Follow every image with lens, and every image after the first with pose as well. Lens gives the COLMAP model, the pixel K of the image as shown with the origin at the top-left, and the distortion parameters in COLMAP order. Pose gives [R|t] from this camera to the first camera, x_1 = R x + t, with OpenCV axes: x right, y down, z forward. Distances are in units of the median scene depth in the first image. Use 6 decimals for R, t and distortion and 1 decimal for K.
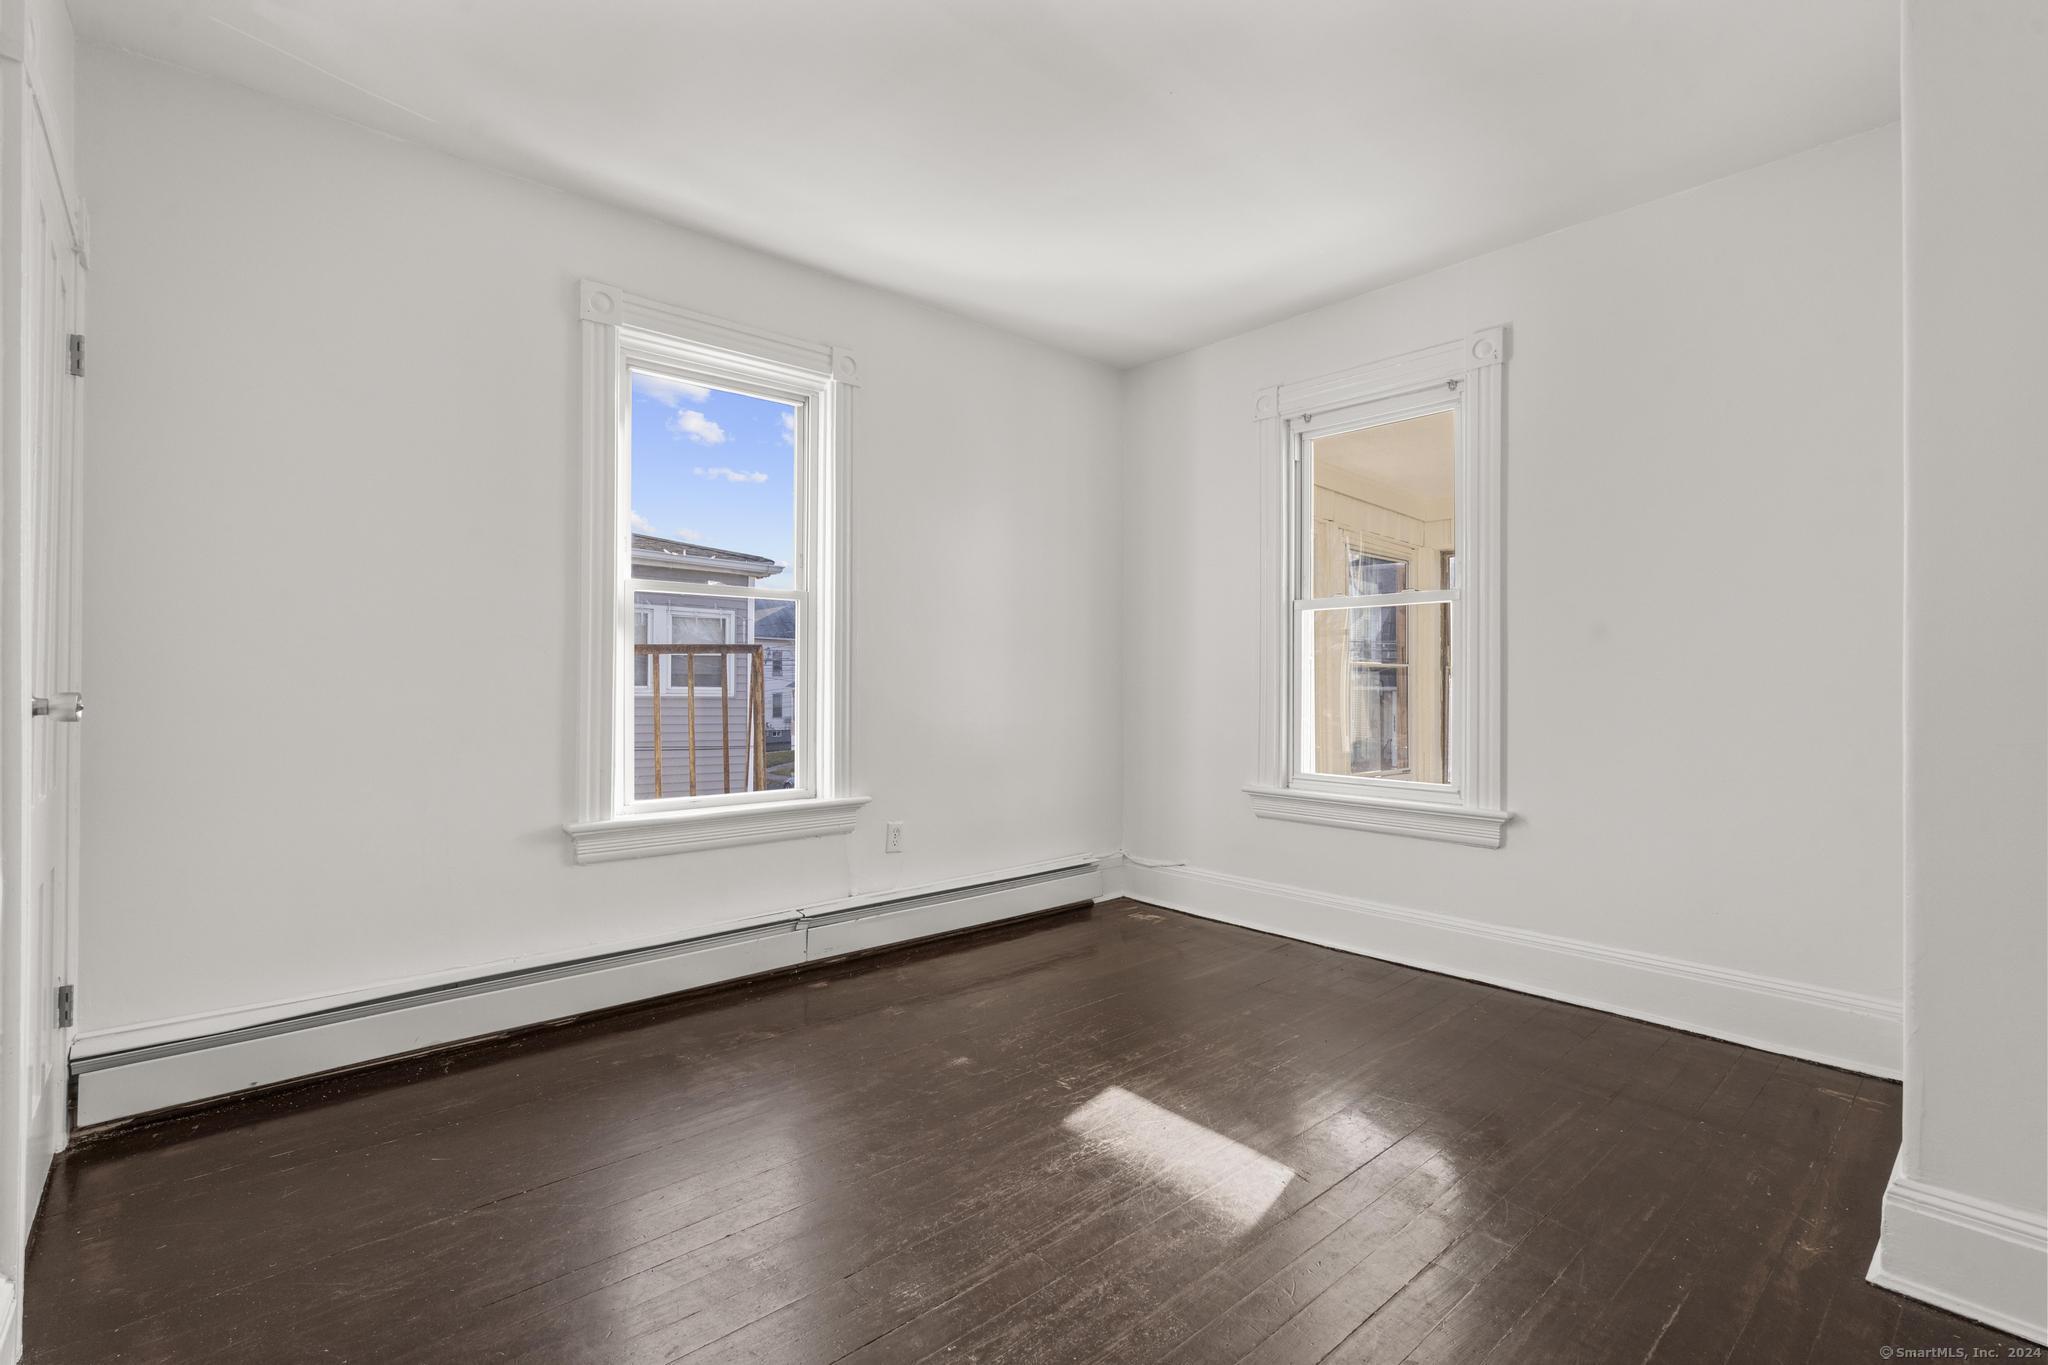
lens RADIAL K [[928.6, 0, 1013.1], [0, 928.6, 675.7], [0, 0, 1]] dist [-0.011330, 0.001056]
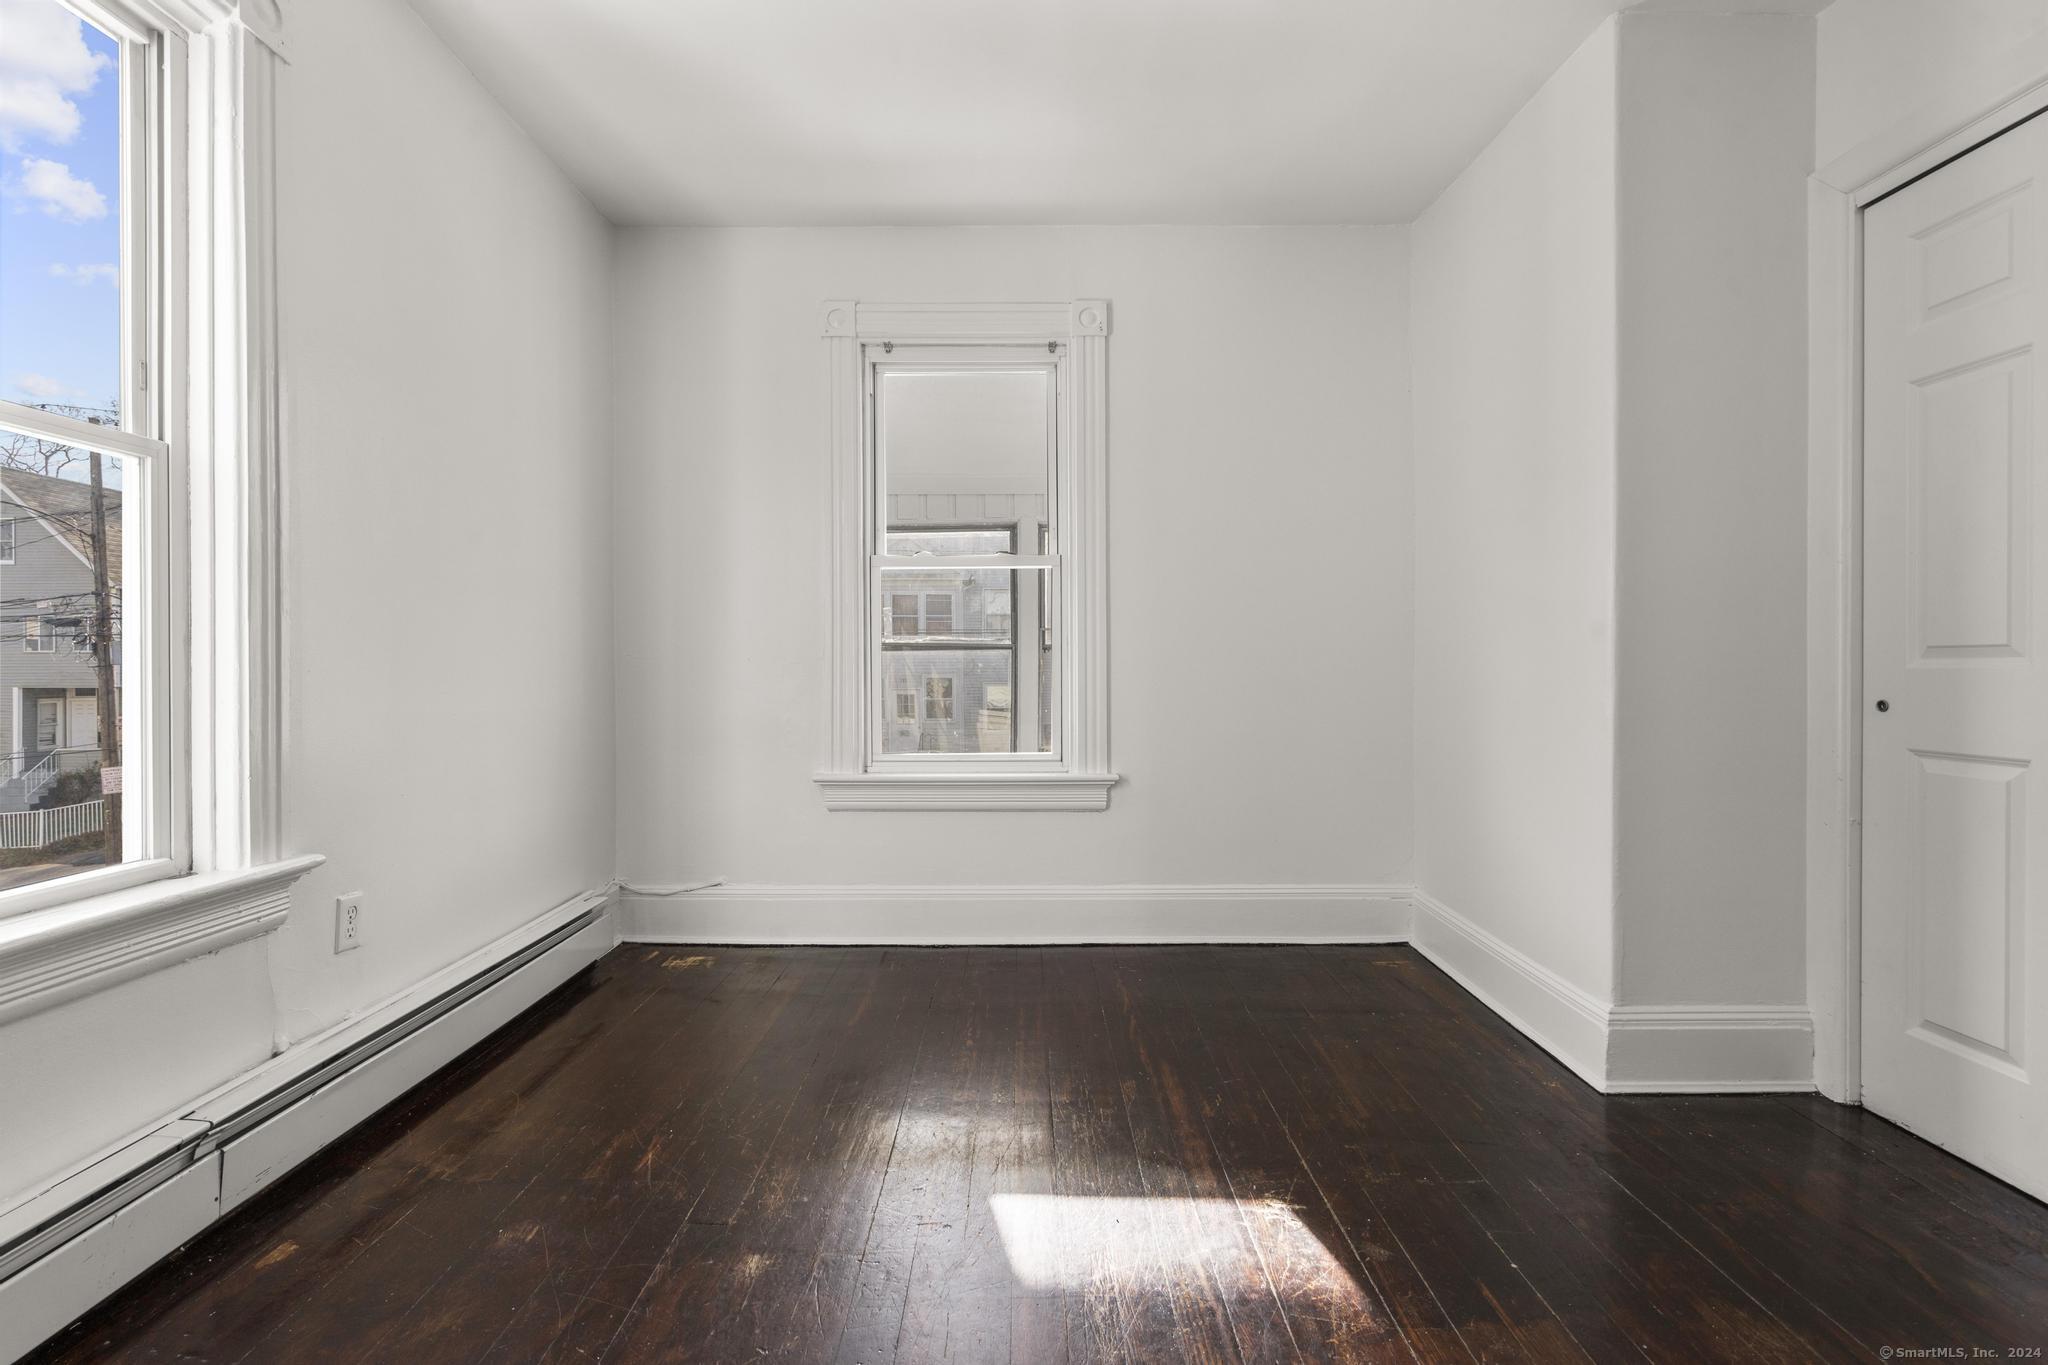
lens RADIAL K [[928.6, 0, 1024.6], [0, 928.6, 679.3], [0, 0, 1]] dist [-0.011330, 0.001056]
pose [[0.662267, -0.013612, 0.749144, -0.284656], [0.000239, 0.999839, 0.017957, 0.021100], [-0.749268, -0.011713, 0.662164, 0.358564]]
